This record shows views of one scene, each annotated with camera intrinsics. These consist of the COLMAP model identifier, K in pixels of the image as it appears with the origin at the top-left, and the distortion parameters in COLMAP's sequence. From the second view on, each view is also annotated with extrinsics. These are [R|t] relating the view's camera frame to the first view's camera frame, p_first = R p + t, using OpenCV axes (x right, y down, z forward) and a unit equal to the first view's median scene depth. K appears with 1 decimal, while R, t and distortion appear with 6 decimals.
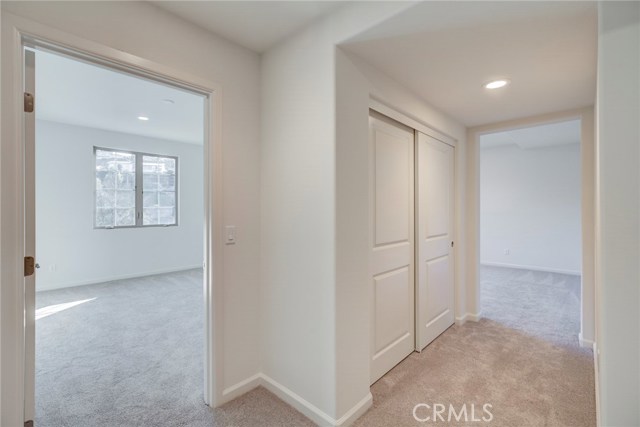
lens RADIAL K [[293.2, 0, 311.7], [0, 293.2, 203.9], [0, 0, 1]] dist [-0.001641, 0.000048]
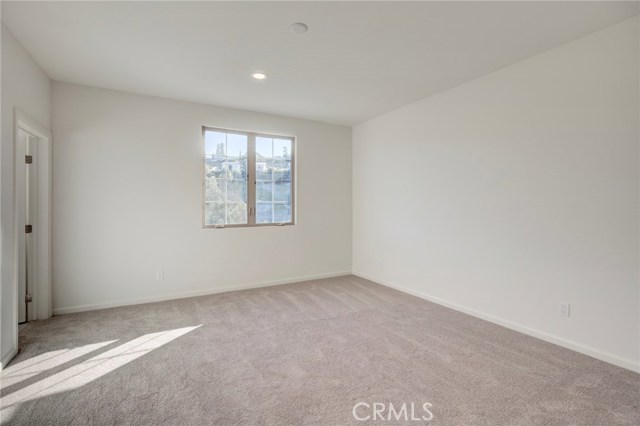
lens RADIAL K [[293.2, 0, 311.7], [0, 293.2, 203.4], [0, 0, 1]] dist [-0.001641, 0.000048]
pose [[0.952569, 0.005185, -0.304277, -0.192155], [-0.001467, 0.999921, 0.012447, 0.006597], [0.304318, -0.011410, 0.952502, 0.292530]]
